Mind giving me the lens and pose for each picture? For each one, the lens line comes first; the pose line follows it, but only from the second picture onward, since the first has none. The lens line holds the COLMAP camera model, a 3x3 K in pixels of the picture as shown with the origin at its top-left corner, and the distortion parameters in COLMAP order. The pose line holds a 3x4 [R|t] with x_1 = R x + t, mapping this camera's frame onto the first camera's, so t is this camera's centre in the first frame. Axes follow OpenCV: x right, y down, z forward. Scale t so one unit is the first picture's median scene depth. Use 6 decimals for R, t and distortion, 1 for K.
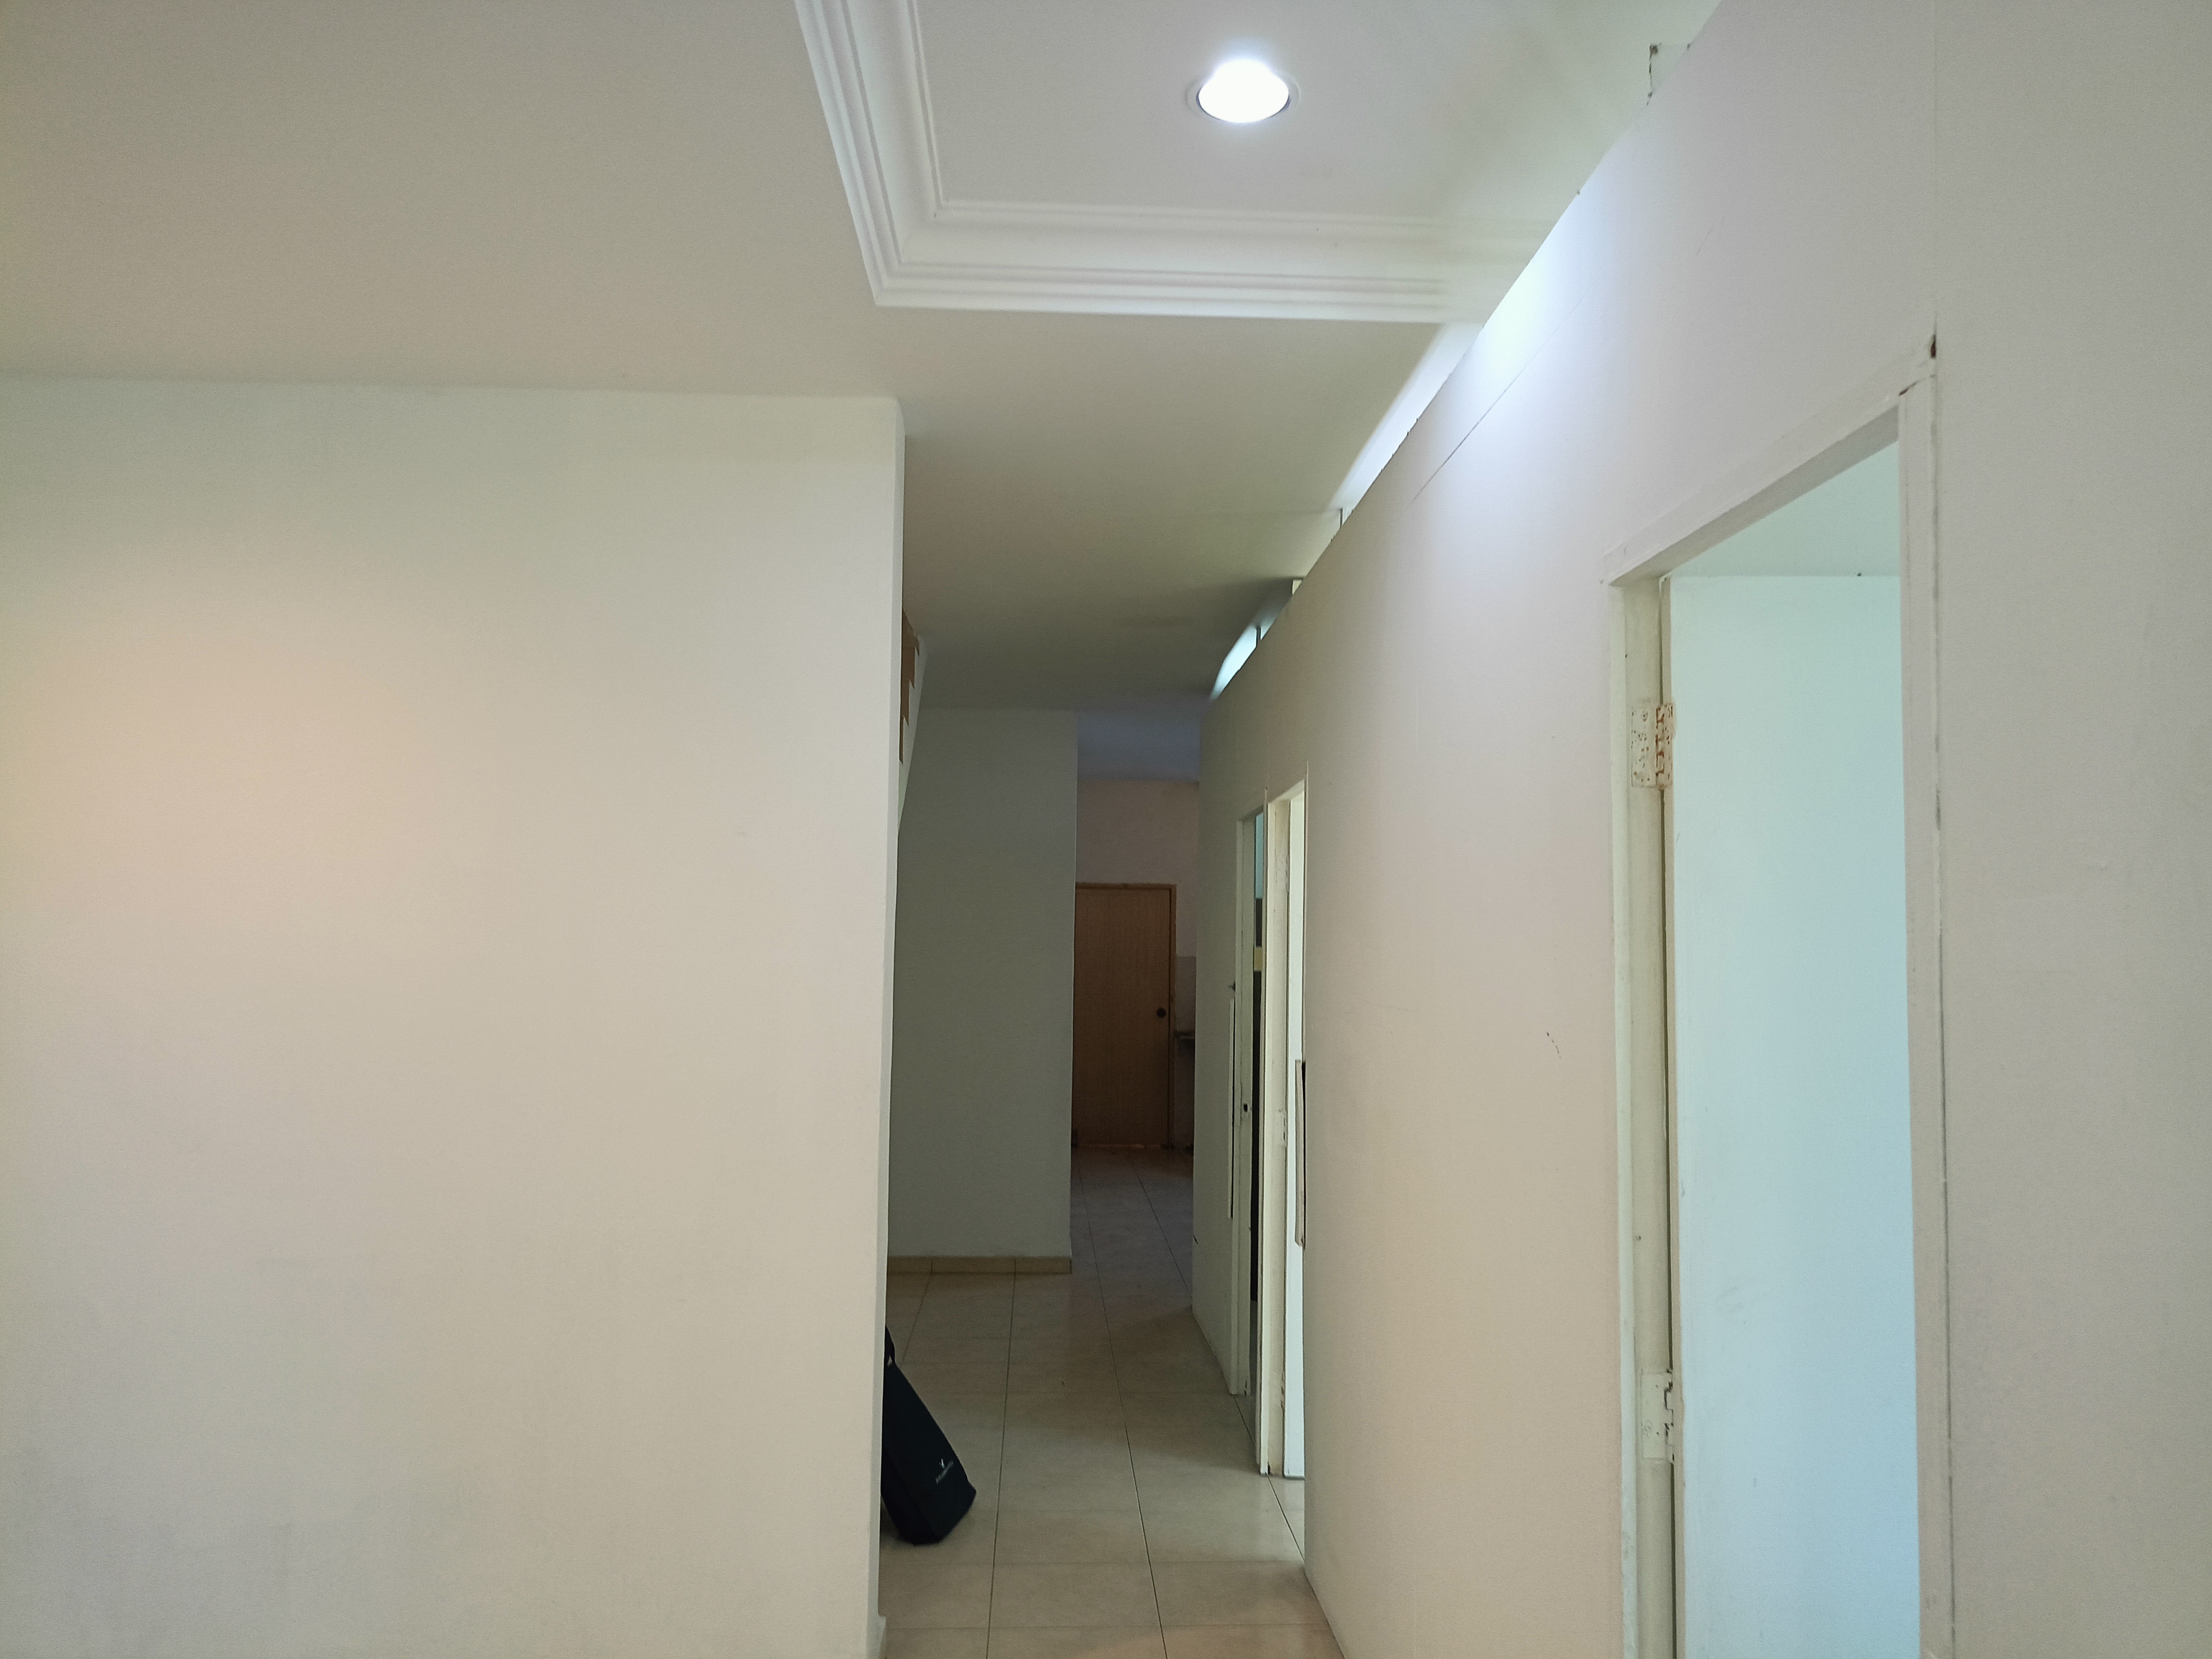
lens RADIAL K [[1661.9, 0, 1111.8], [0, 1661.9, 833.6], [0, 0, 1]] dist [0.031538, -0.031995]
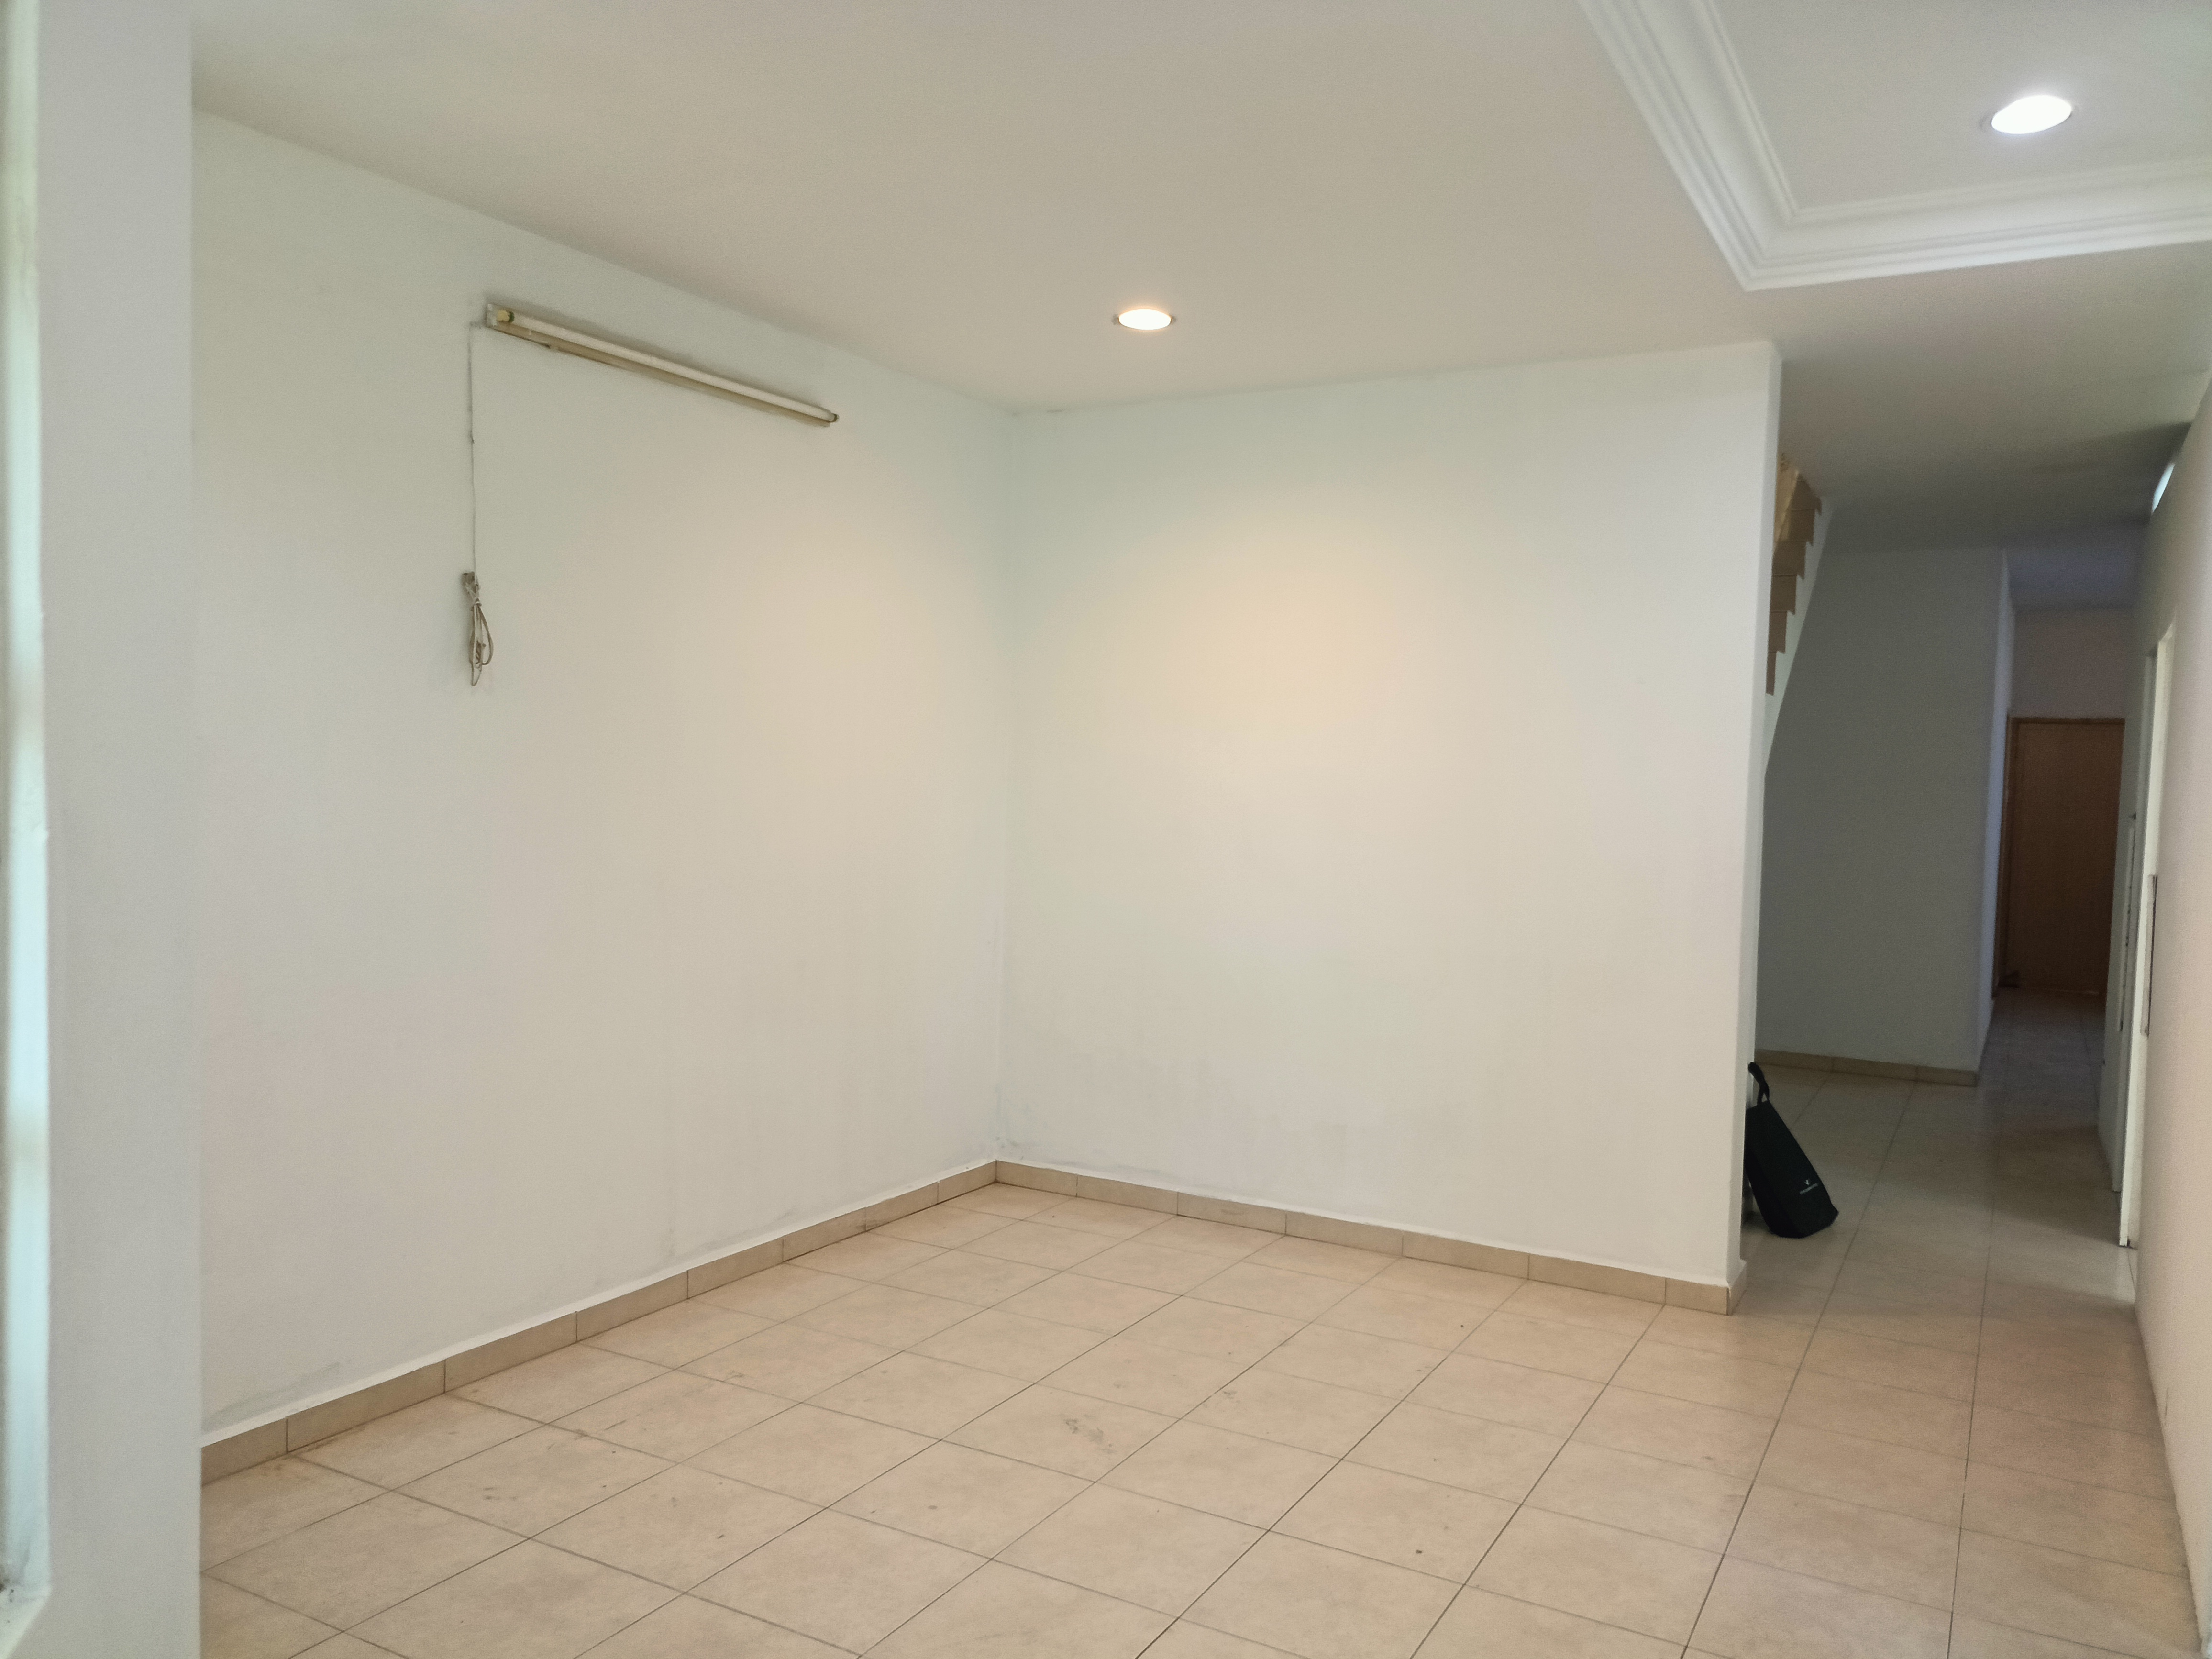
lens RADIAL K [[1661.9, 0, 1111.8], [0, 1661.9, 833.6], [0, 0, 1]] dist [0.031538, -0.031995]
pose [[0.854556, 0.033515, -0.518277, 0.087301], [0.017891, 0.995424, 0.093870, -0.009664], [0.519051, -0.089490, 0.850045, -0.293498]]
